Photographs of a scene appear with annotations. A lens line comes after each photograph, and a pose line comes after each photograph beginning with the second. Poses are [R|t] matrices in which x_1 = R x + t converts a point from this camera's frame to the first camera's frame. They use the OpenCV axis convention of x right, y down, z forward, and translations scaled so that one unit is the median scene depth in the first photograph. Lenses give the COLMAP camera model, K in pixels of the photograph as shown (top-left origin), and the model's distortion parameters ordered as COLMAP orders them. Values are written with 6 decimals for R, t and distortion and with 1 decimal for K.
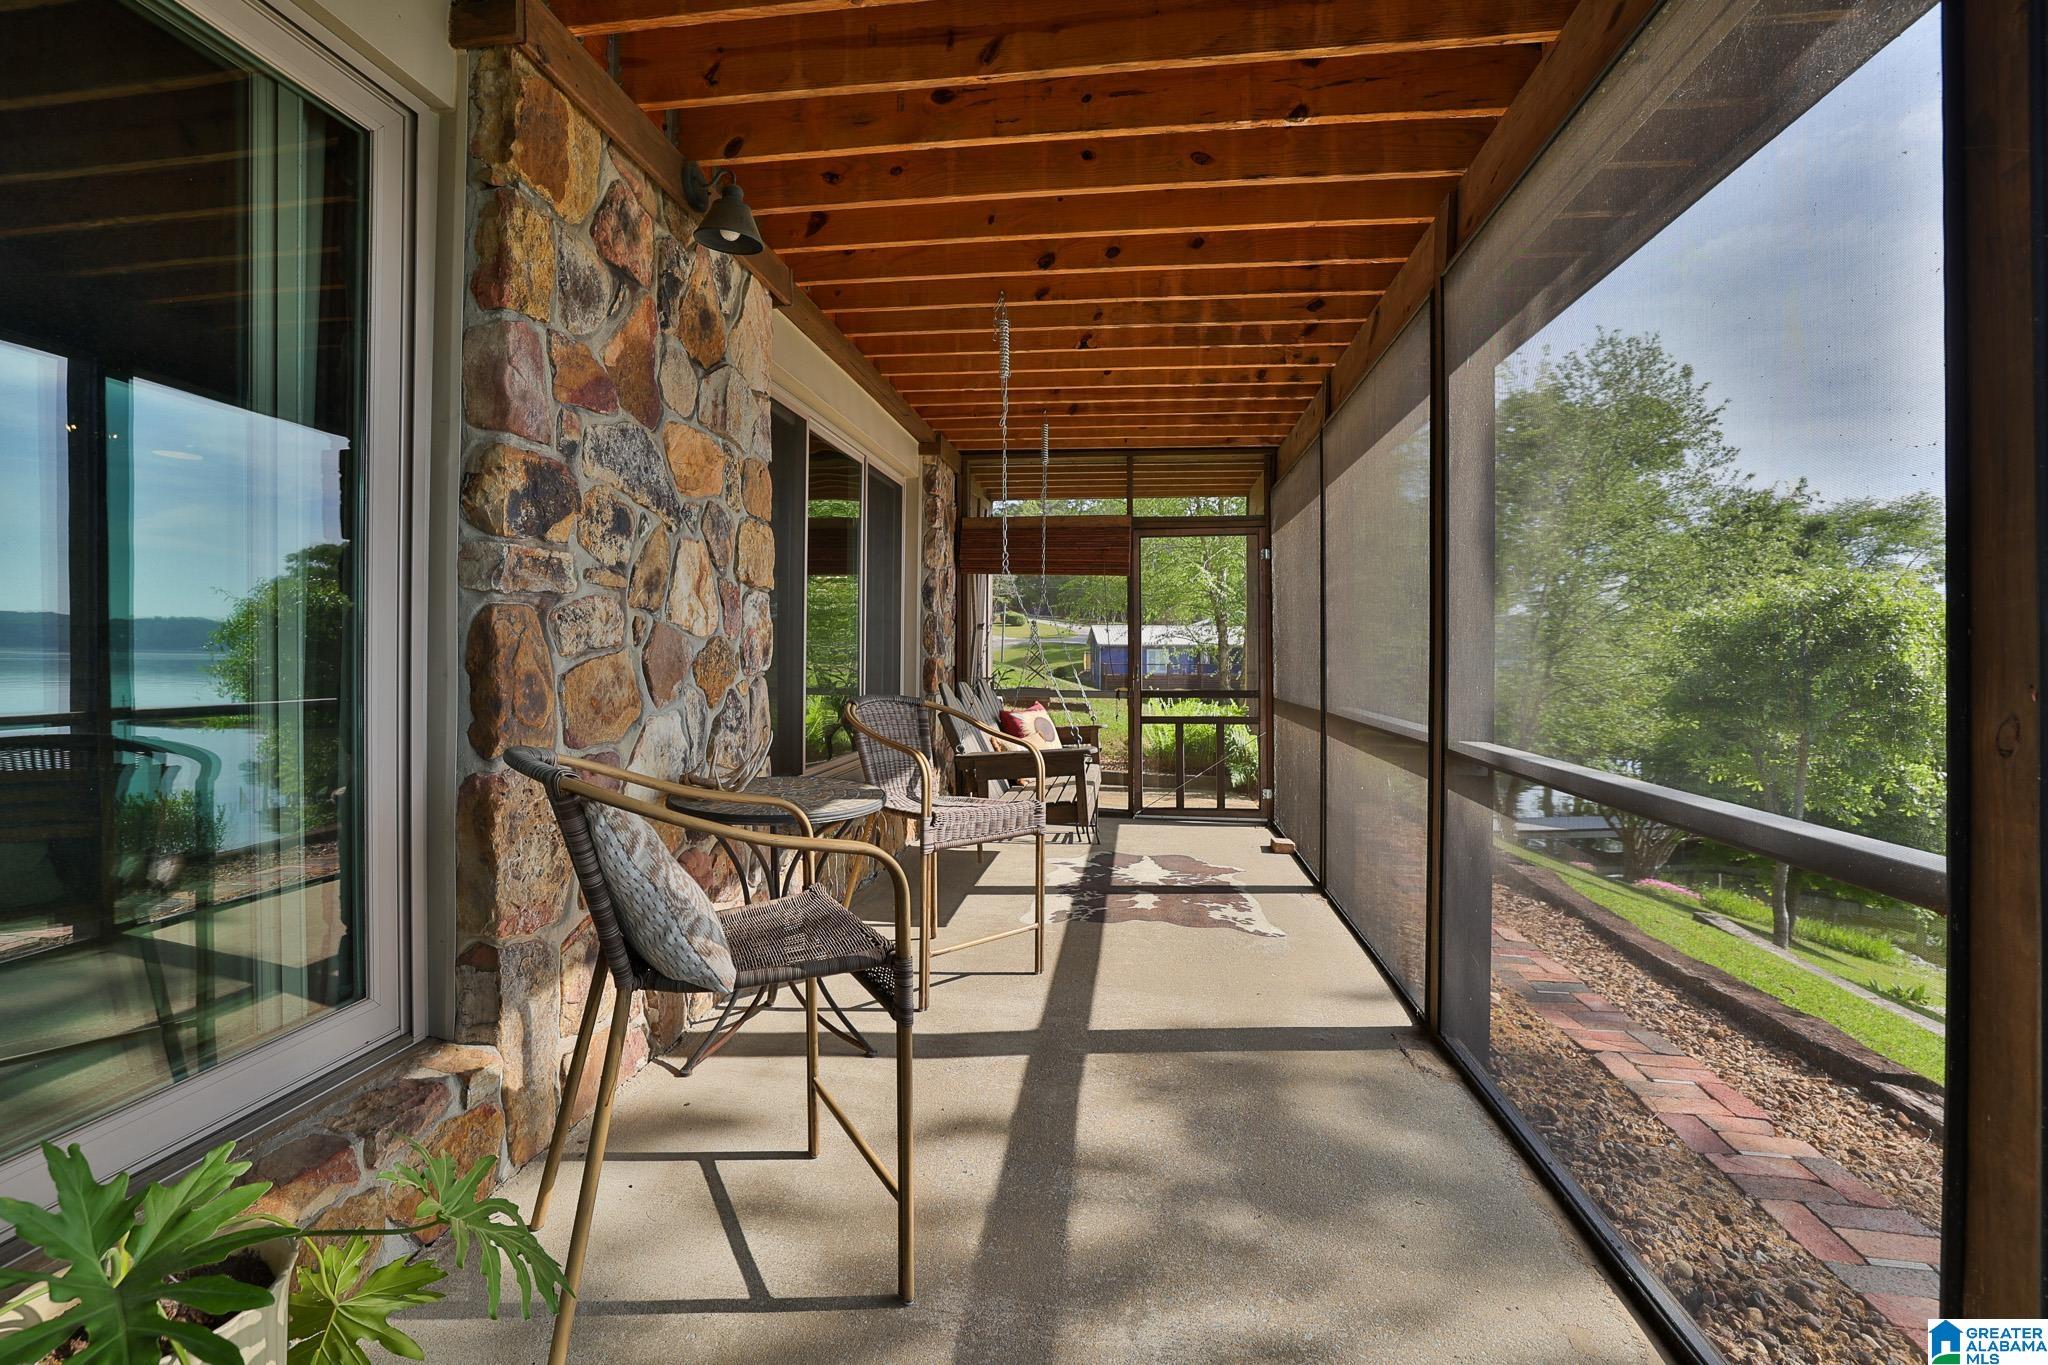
lens RADIAL K [[939.8, 0, 1000.1], [0, 939.8, 656.8], [0, 0, 1]] dist [-0.042164, 0.015505]
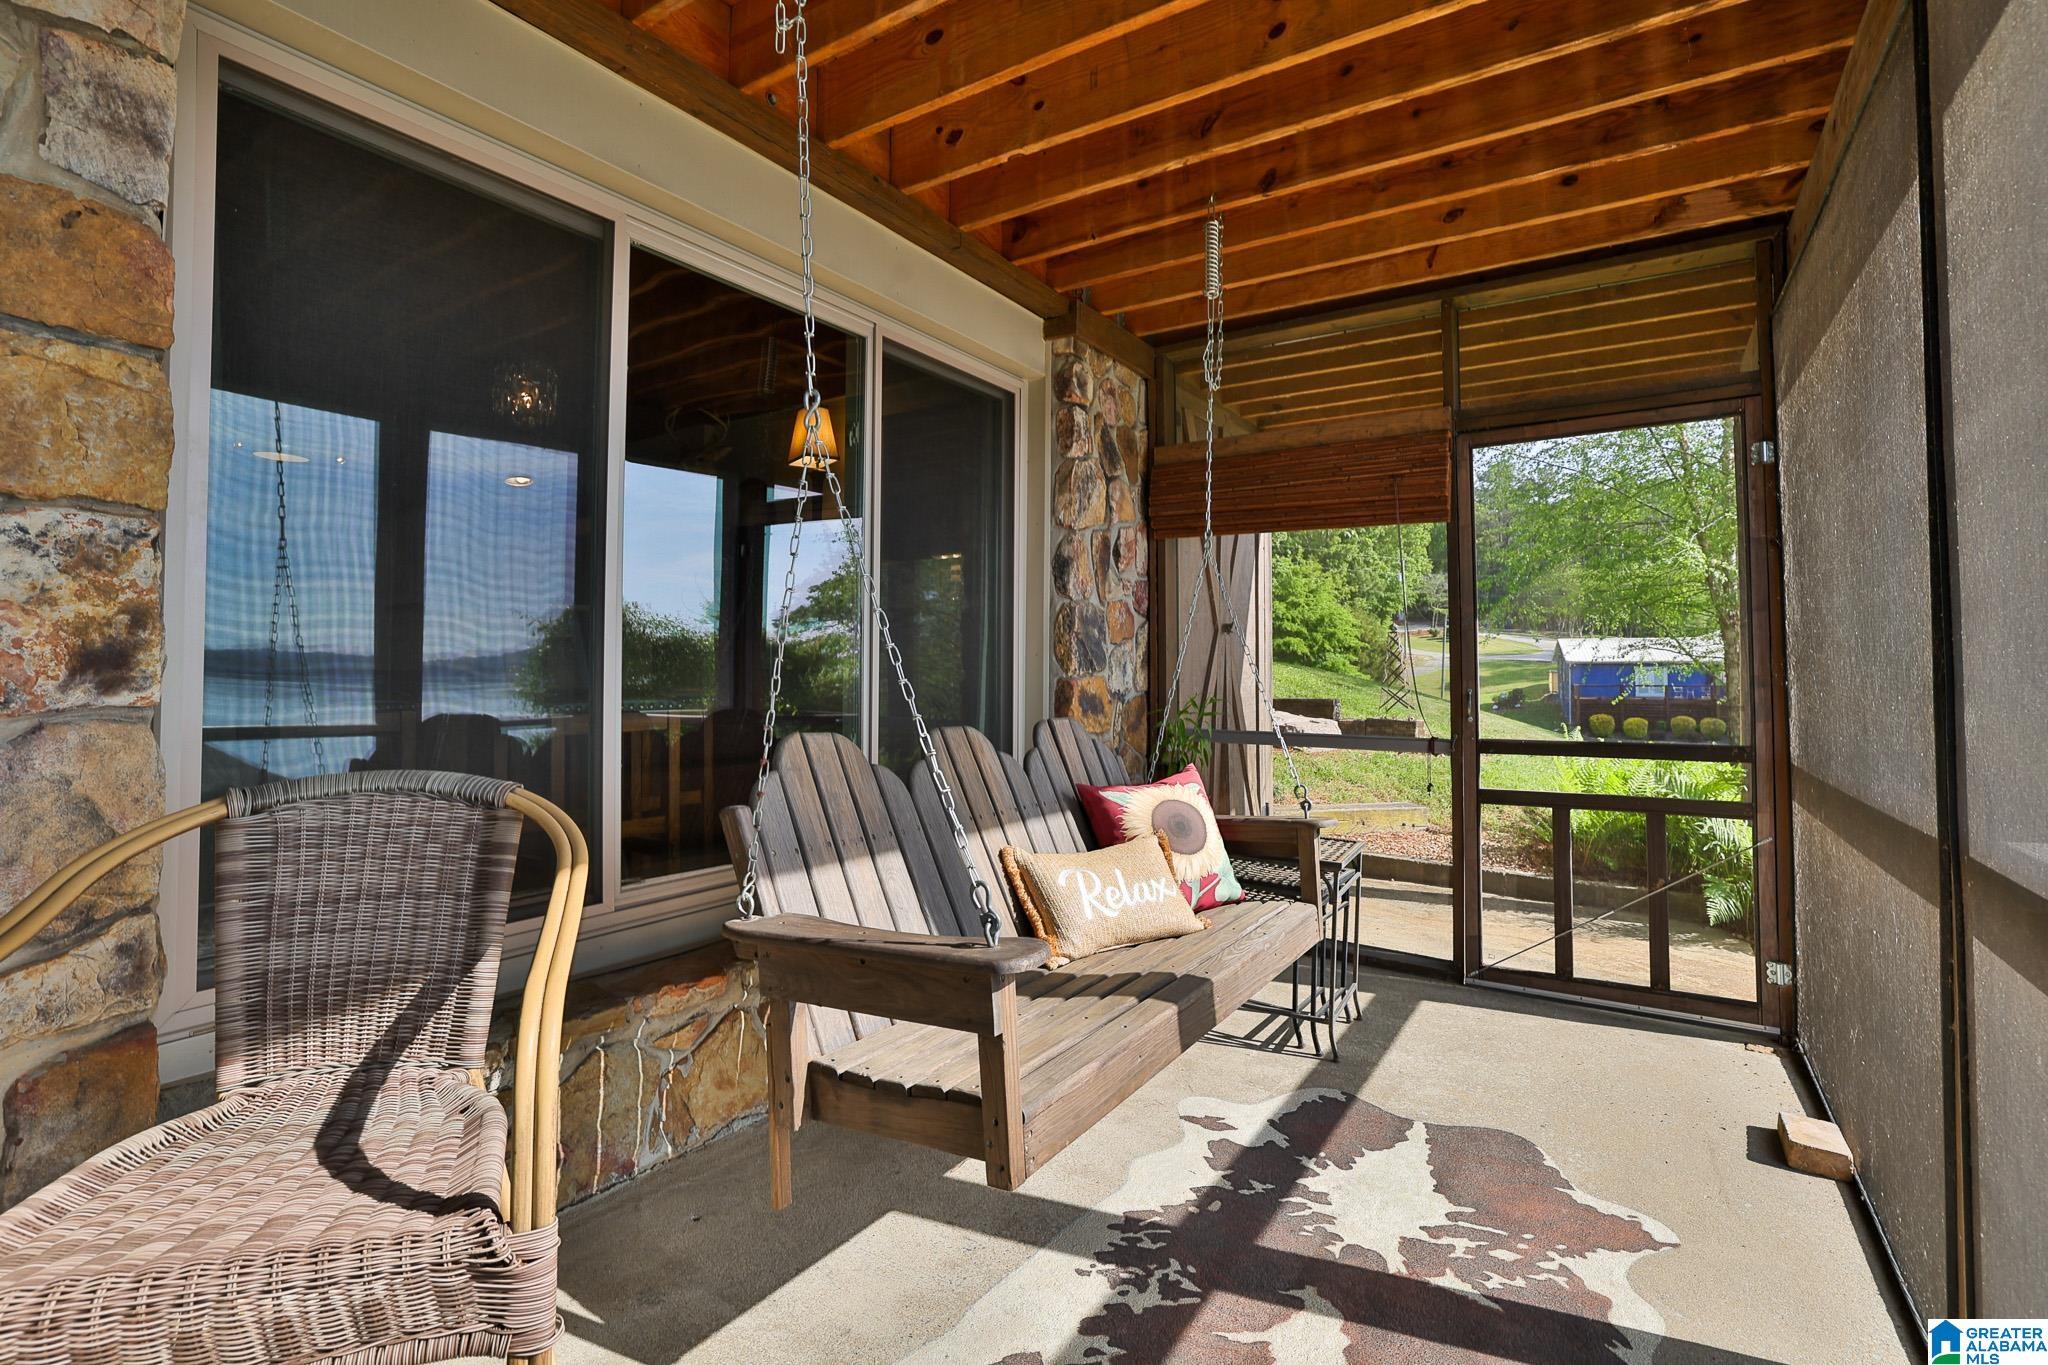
lens RADIAL K [[939.8, 0, 1000.1], [0, 939.8, 656.8], [0, 0, 1]] dist [-0.042164, 0.015505]
pose [[0.900321, -0.010687, -0.435095, 0.140151], [0.001300, 0.999760, -0.021865, 0.001401], [0.435224, 0.019120, 0.900119, 0.427463]]
